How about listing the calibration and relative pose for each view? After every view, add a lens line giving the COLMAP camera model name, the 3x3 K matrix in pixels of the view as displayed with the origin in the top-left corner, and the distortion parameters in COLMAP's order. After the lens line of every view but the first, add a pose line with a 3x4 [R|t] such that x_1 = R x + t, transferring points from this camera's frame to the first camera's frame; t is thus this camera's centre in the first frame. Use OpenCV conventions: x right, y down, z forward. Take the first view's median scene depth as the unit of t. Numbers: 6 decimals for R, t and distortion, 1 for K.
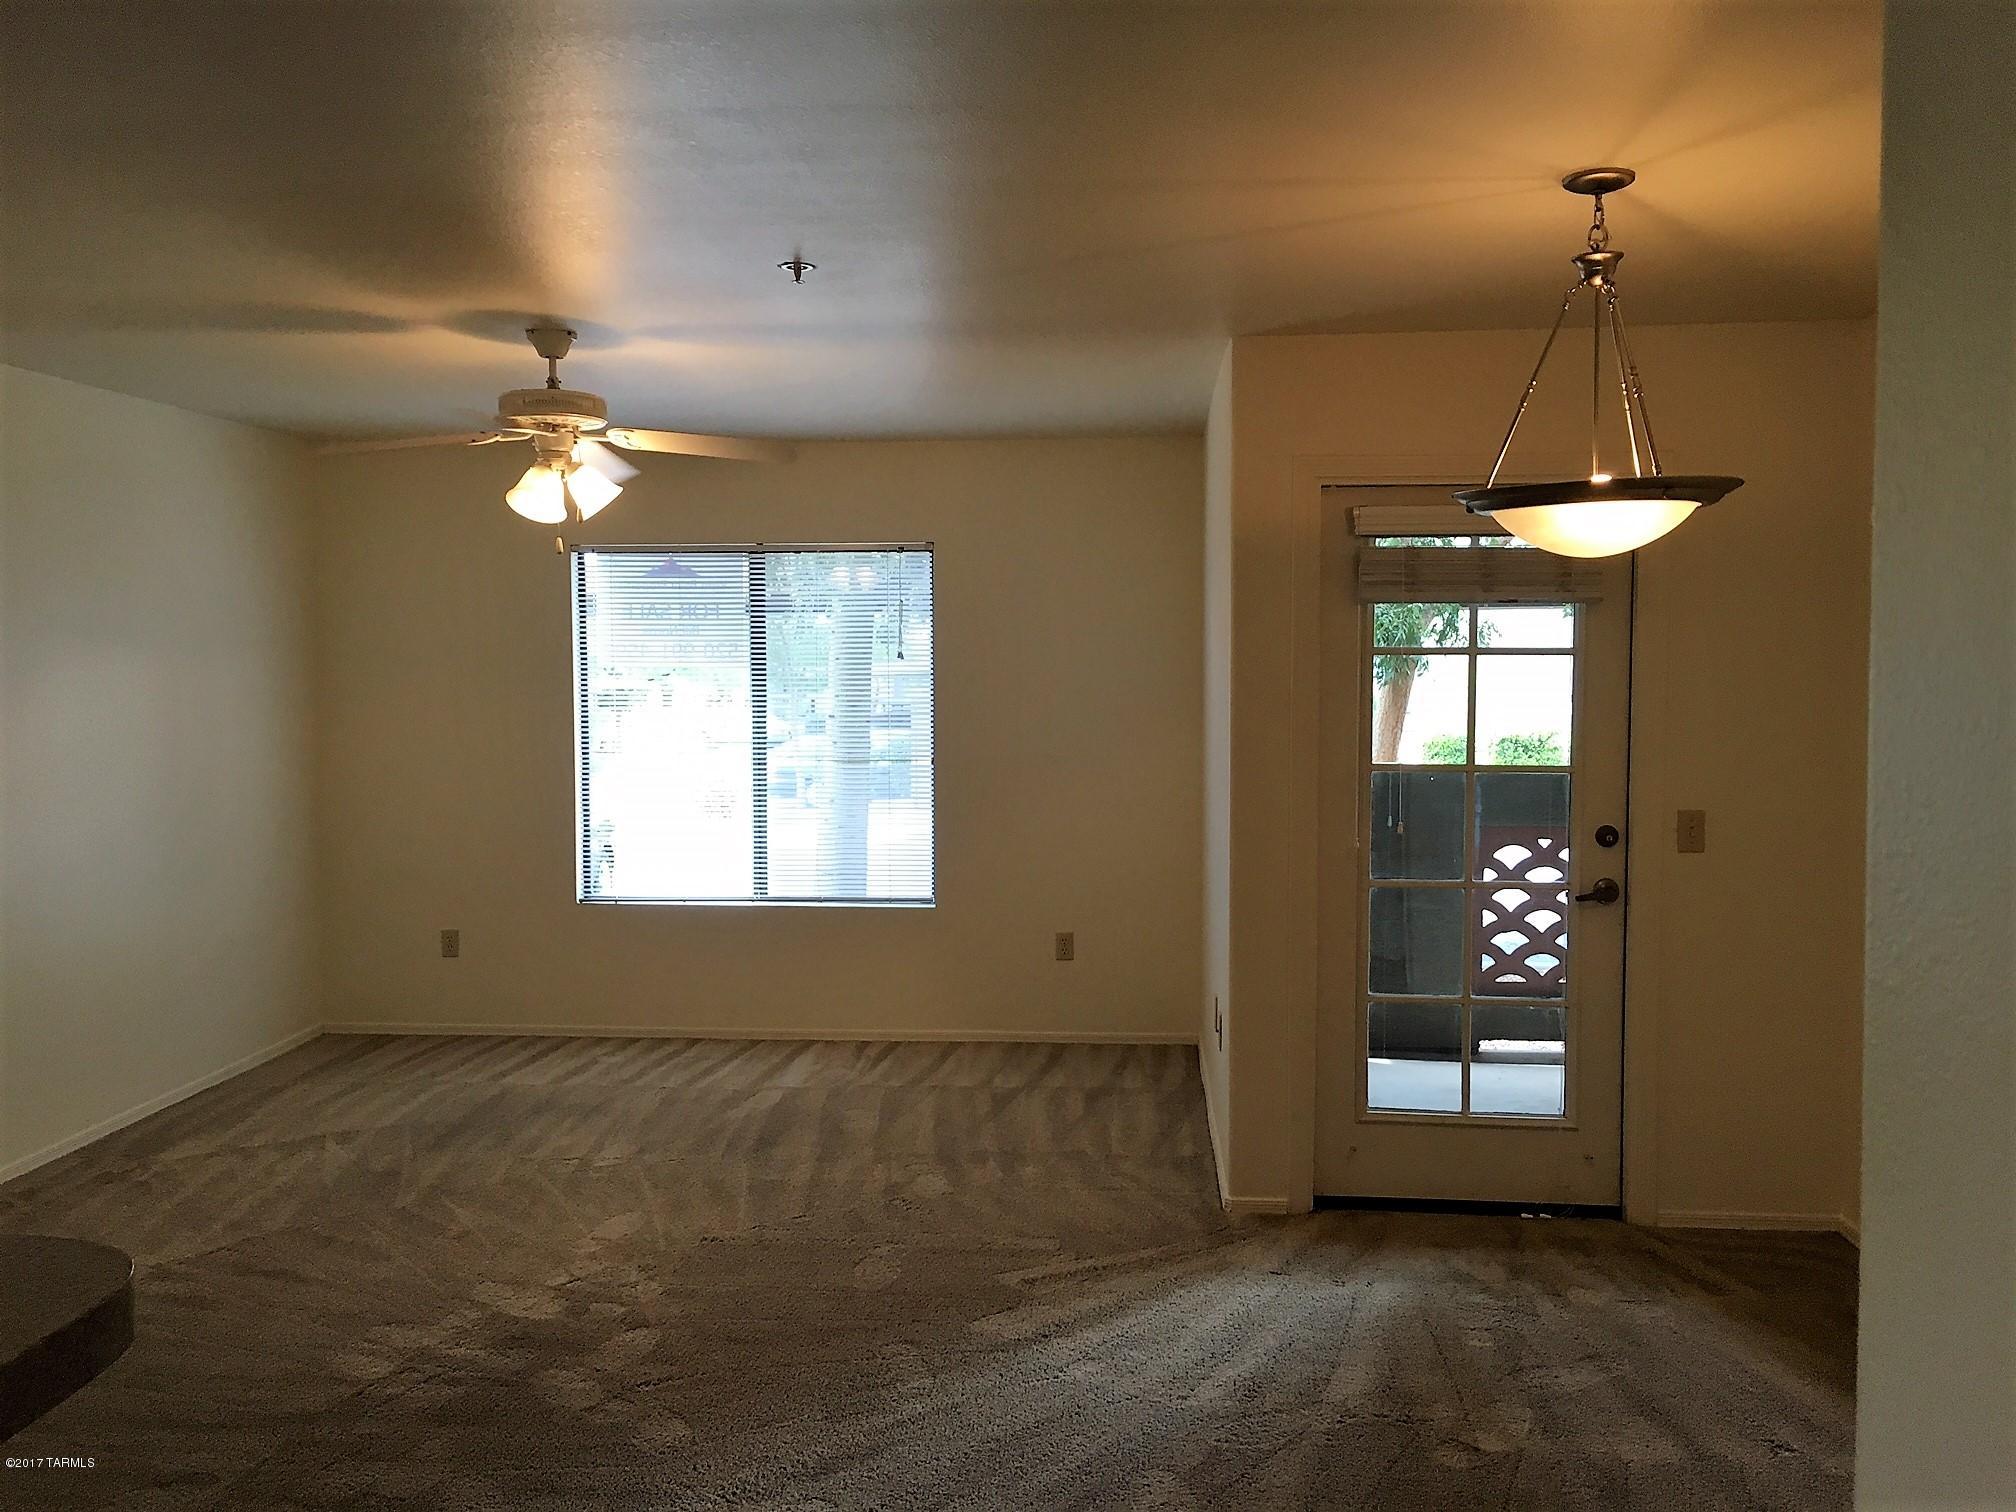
lens RADIAL K [[1709.5, 0, 1010.3], [0, 1709.5, 760.4], [0, 0, 1]] dist [0.086599, -0.128365]
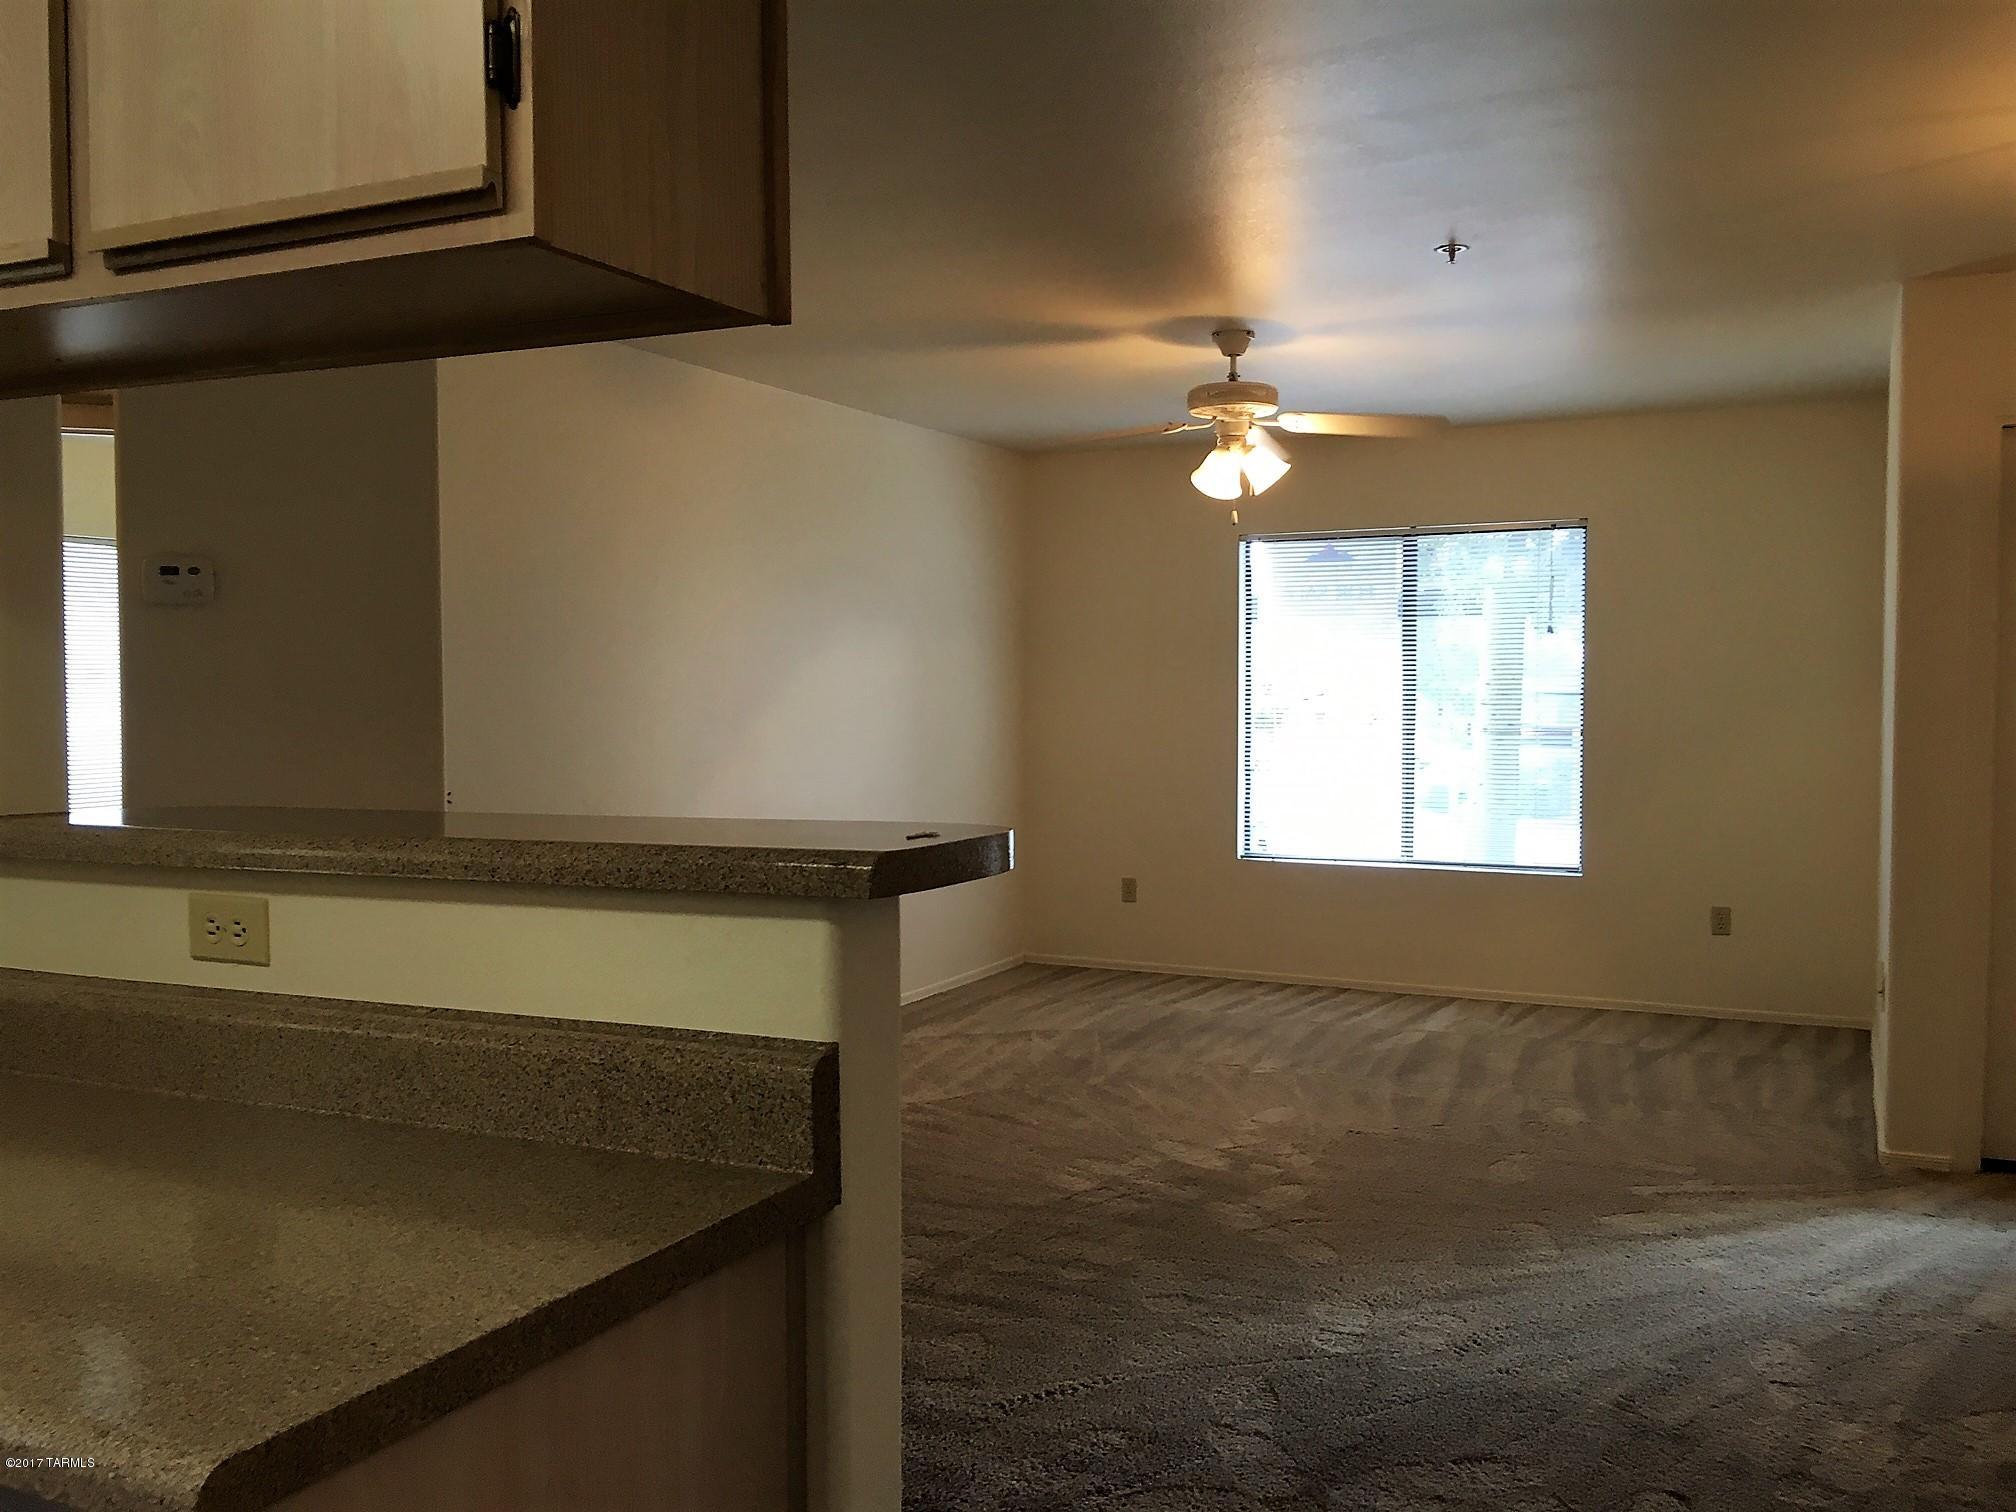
lens RADIAL K [[1709.5, 0, 1010.3], [0, 1709.5, 760.4], [0, 0, 1]] dist [0.086599, -0.128365]
pose [[0.930212, 0.015913, -0.366676, 0.021191], [-0.021680, 0.999697, -0.011616, 0.052299], [0.366381, 0.018755, 0.930276, -0.116180]]
